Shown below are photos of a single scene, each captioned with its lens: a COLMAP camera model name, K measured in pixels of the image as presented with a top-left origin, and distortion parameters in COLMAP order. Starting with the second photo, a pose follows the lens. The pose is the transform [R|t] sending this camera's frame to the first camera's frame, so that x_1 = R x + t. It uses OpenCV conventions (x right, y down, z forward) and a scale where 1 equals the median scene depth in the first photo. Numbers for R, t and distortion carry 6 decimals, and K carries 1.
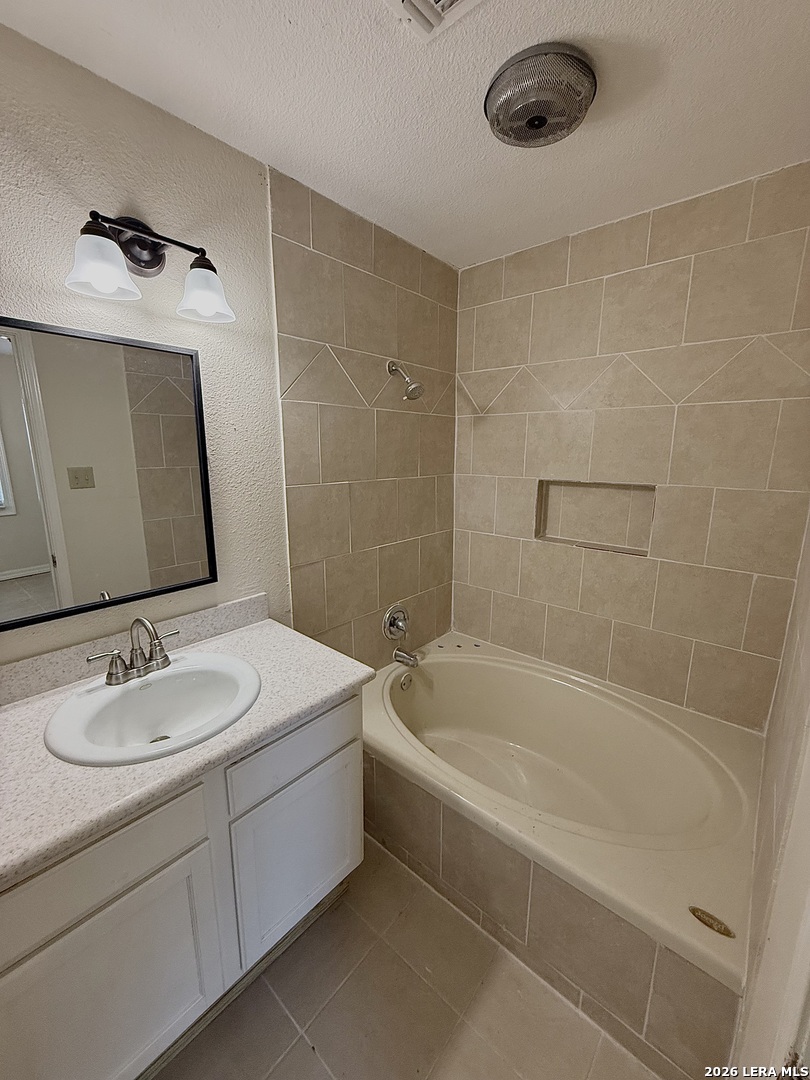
lens RADIAL K [[429.3, 0, 398.1], [0, 429.3, 546.4], [0, 0, 1]] dist [-0.002177, -0.000177]
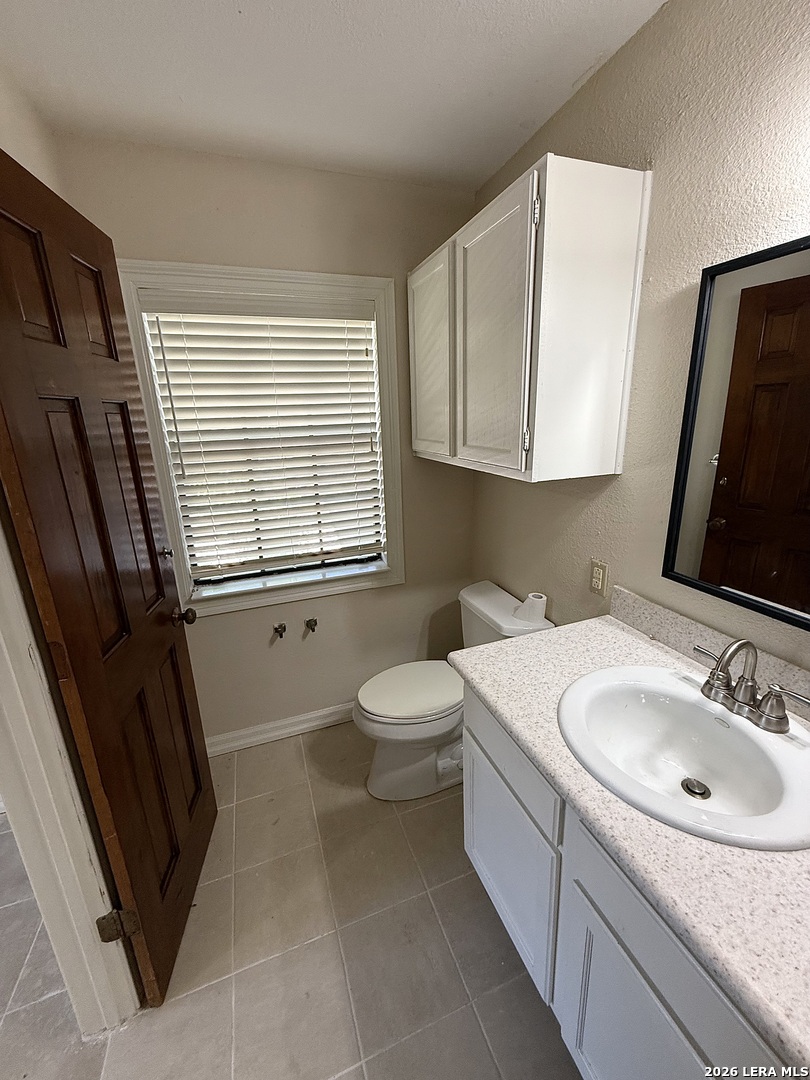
lens RADIAL K [[429.3, 0, 405.9], [0, 429.3, 534.6], [0, 0, 1]] dist [-0.002177, -0.000177]
pose [[-0.474412, 0.243840, -0.845858, 0.252018], [-0.163980, 0.919575, 0.357061, -0.166950], [0.864895, 0.308098, -0.396272, 0.751465]]
